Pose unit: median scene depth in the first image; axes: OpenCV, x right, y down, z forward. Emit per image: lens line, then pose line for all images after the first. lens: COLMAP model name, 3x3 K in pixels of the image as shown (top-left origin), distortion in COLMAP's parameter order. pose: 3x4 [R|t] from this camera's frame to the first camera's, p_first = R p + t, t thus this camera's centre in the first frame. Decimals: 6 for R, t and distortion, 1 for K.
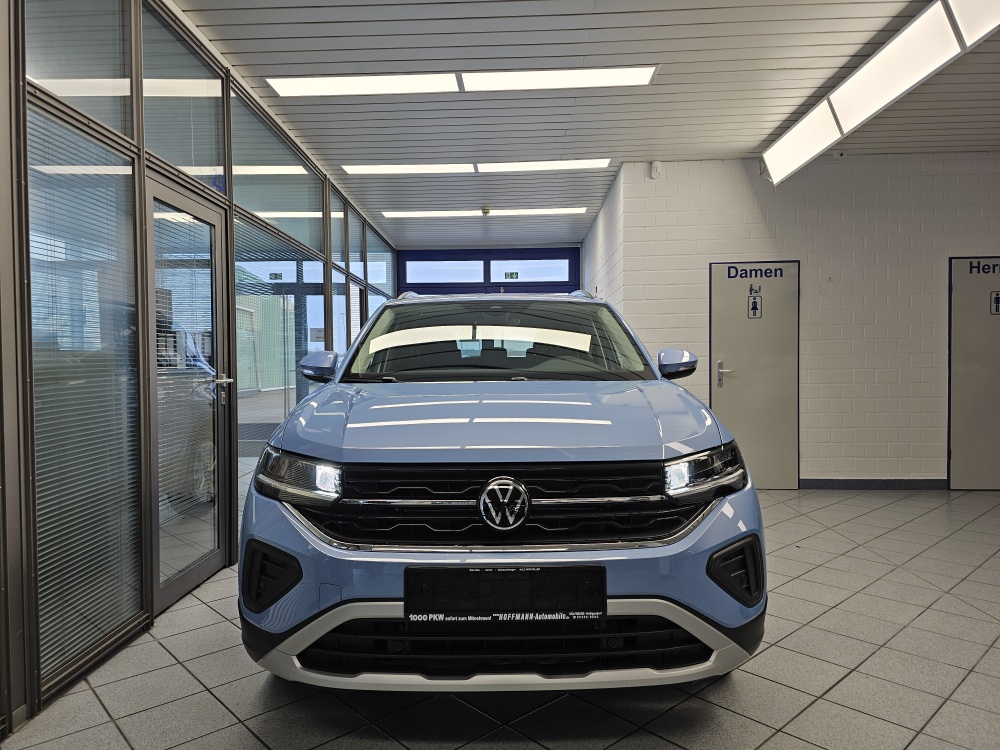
lens RADIAL K [[683.5, 0, 495.1], [0, 683.5, 375.6], [0, 0, 1]] dist [0.065463, -0.068438]
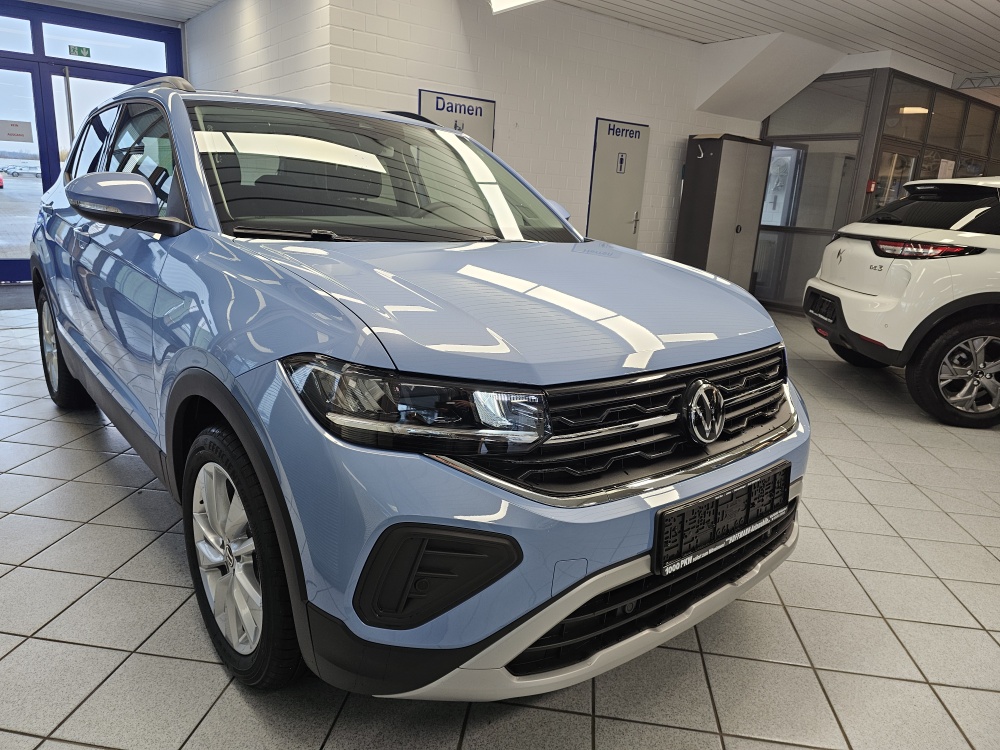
lens RADIAL K [[683.5, 0, 492.9], [0, 683.5, 369.1], [0, 0, 1]] dist [0.065463, -0.068438]
pose [[0.750895, -0.110270, 0.651151, -0.251861], [-0.051026, 0.973328, 0.223672, -0.012466], [-0.658448, -0.201180, 0.725240, 0.202558]]
